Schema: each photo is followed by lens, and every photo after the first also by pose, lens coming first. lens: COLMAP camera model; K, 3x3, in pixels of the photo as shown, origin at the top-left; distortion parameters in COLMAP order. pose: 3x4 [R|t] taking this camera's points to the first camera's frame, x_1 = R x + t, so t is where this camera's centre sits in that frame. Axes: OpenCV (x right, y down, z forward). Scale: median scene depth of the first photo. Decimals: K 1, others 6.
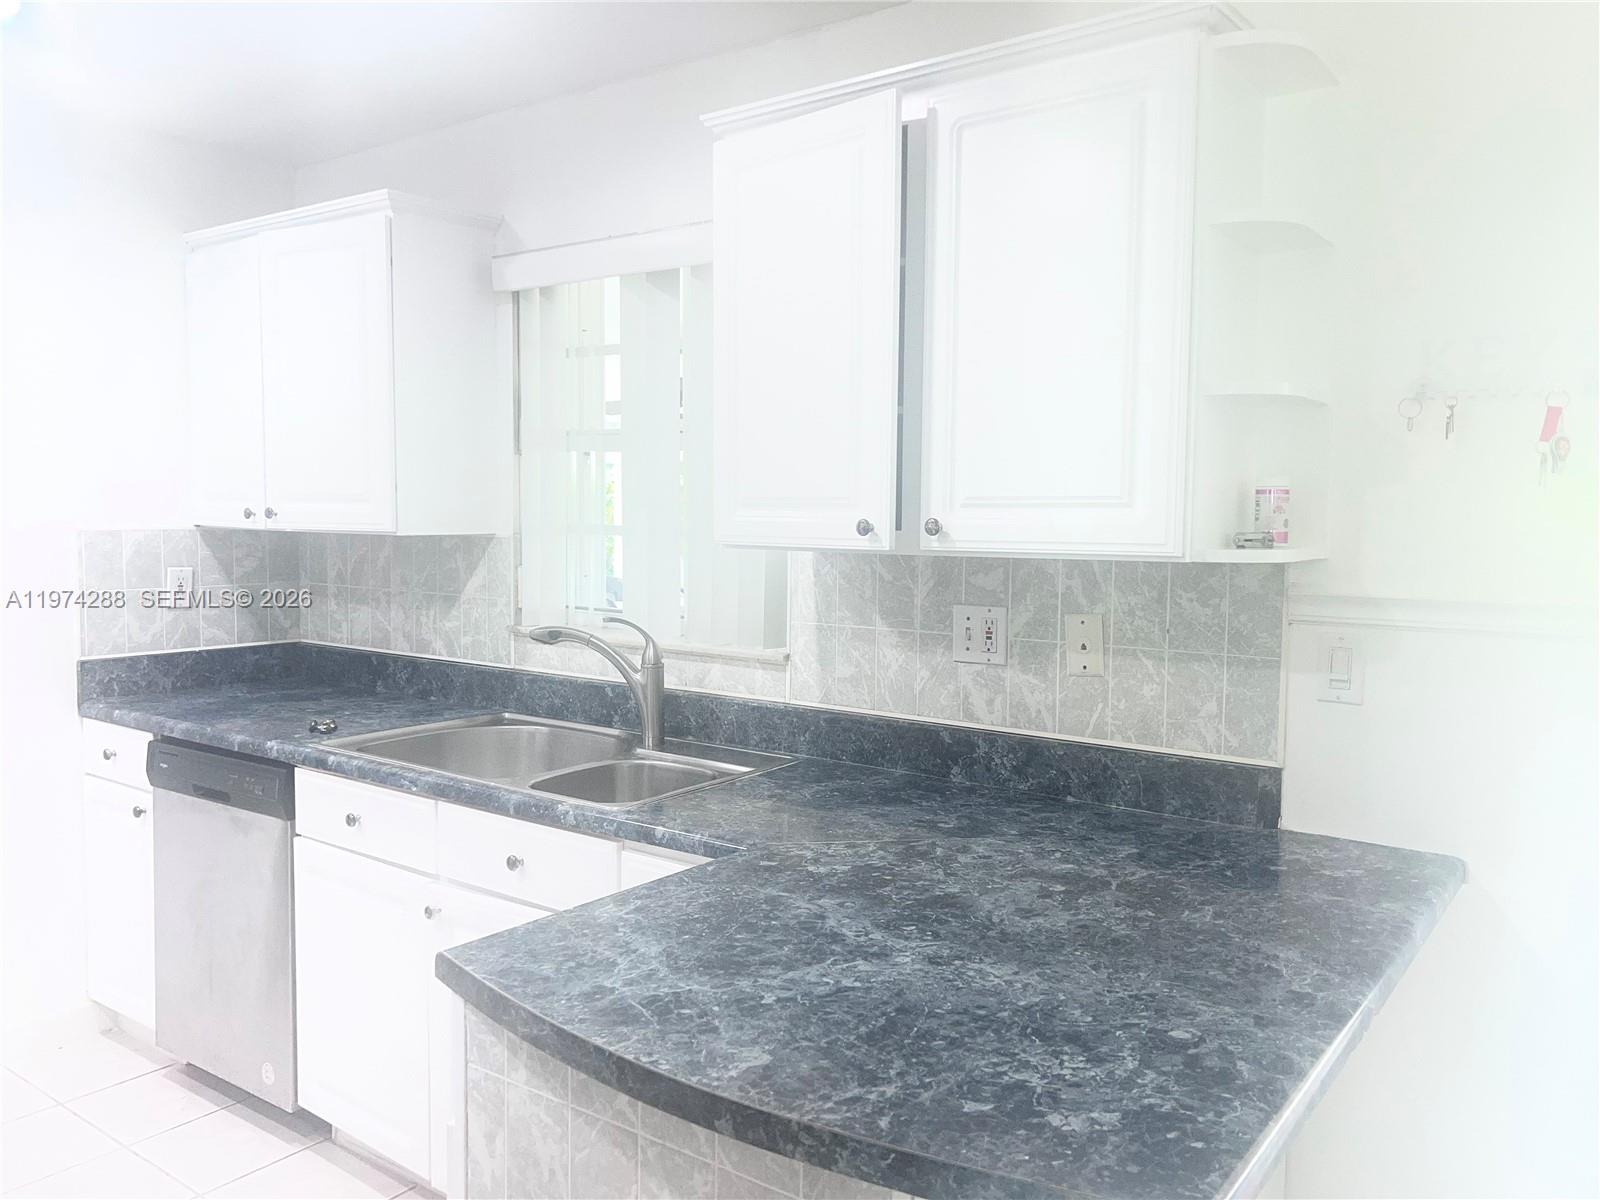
lens RADIAL K [[1202.4, 0, 800.7], [0, 1202.4, 595.1], [0, 0, 1]] dist [0.045049, -0.033948]
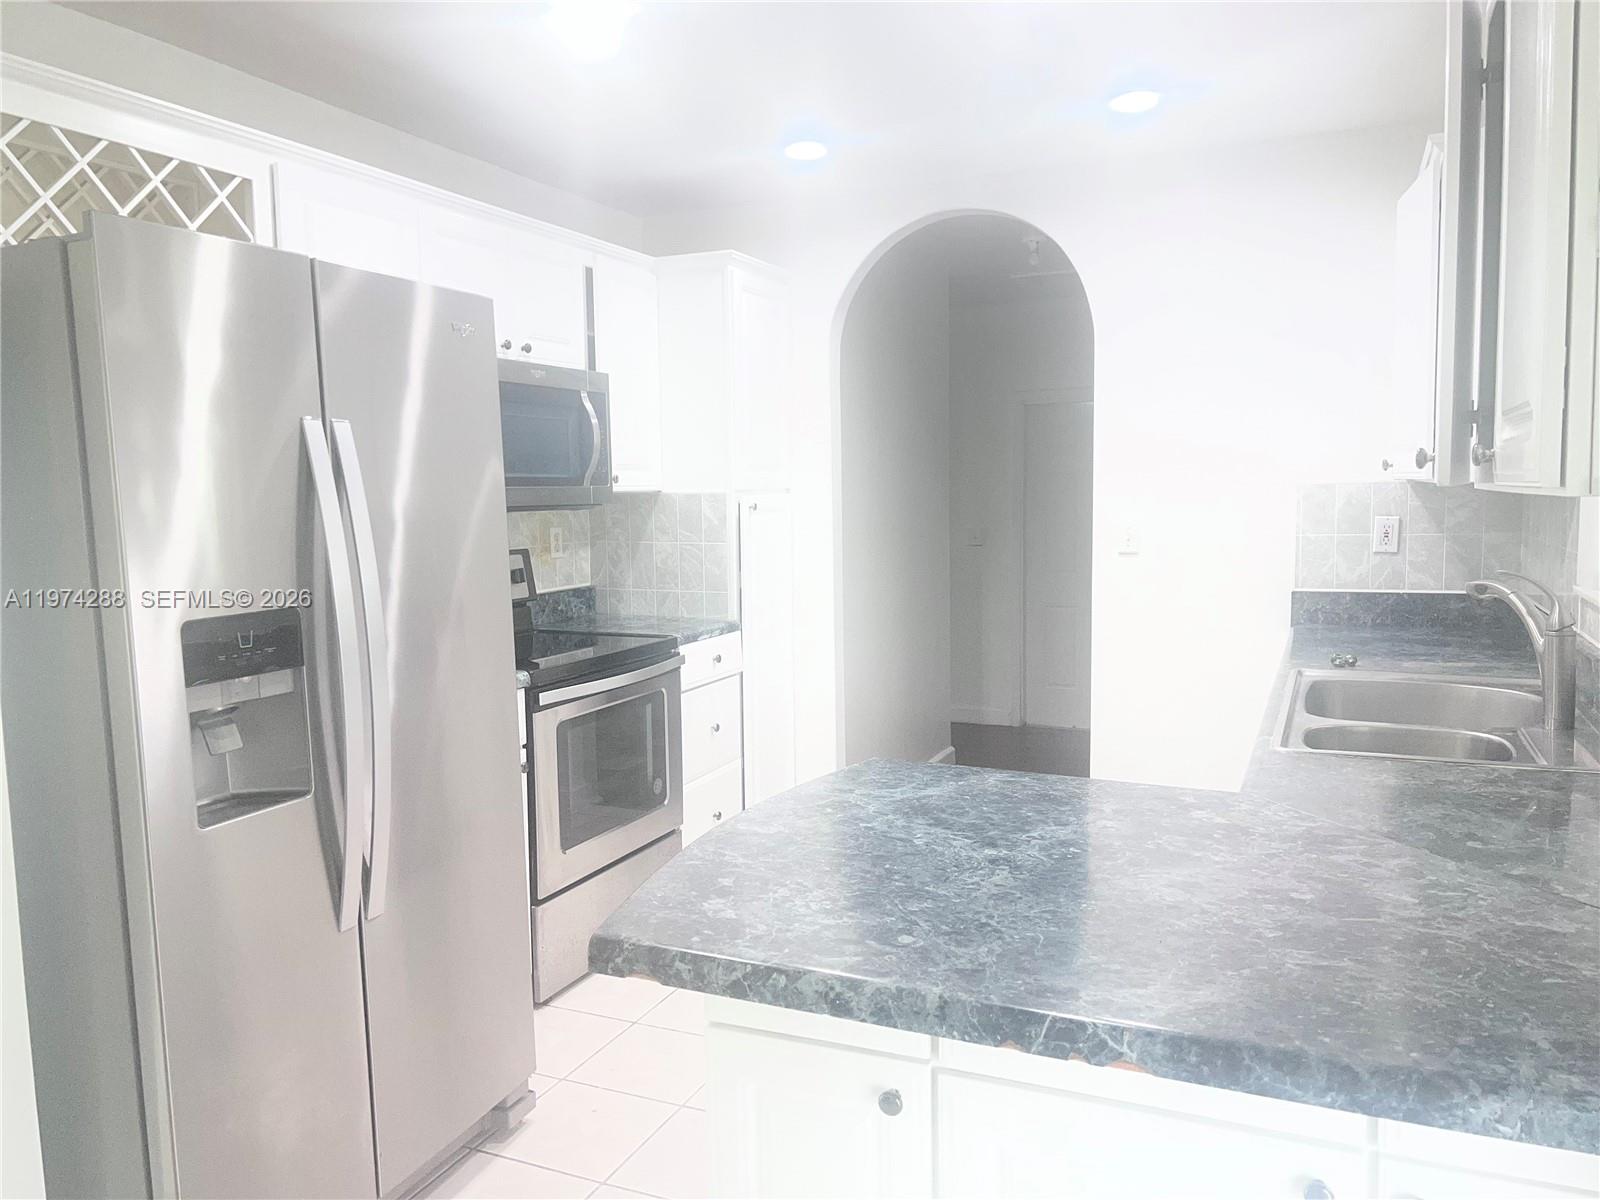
lens RADIAL K [[1202.4, 0, 799.3], [0, 1202.4, 600.1], [0, 0, 1]] dist [0.045049, -0.033948]
pose [[0.197722, 0.074954, -0.977388, 0.938256], [-0.042792, 0.996782, 0.067785, 0.002760], [0.979324, 0.028422, 0.200293, 0.502966]]
